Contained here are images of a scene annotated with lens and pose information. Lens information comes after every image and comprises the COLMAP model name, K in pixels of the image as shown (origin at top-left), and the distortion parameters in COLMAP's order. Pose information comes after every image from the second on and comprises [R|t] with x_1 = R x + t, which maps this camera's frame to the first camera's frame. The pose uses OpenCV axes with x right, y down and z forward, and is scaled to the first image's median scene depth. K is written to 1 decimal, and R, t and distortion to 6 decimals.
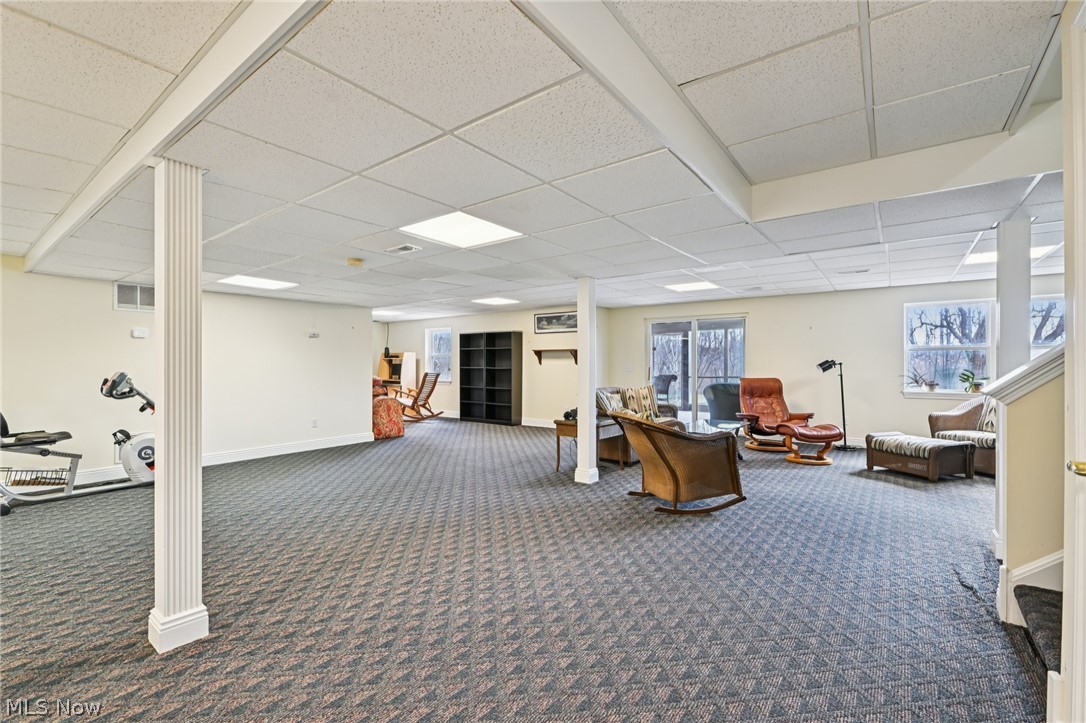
lens RADIAL K [[463.1, 0, 543.1], [0, 463.1, 365.3], [0, 0, 1]] dist [-0.003583, -0.002262]
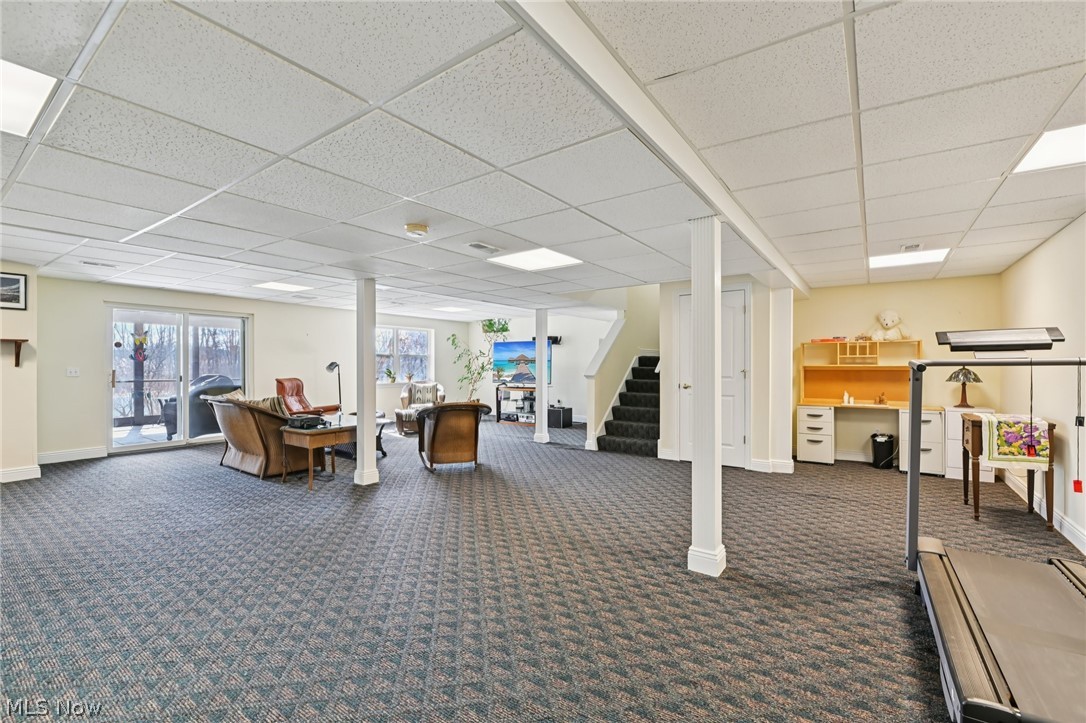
lens RADIAL K [[463.1, 0, 542.1], [0, 463.1, 363.3], [0, 0, 1]] dist [-0.003583, -0.002262]
pose [[-0.023163, 0.004967, 0.999719, -1.456595], [0.003752, 0.999981, -0.004881, -0.000703], [-0.999725, 0.003638, -0.023182, 1.031062]]
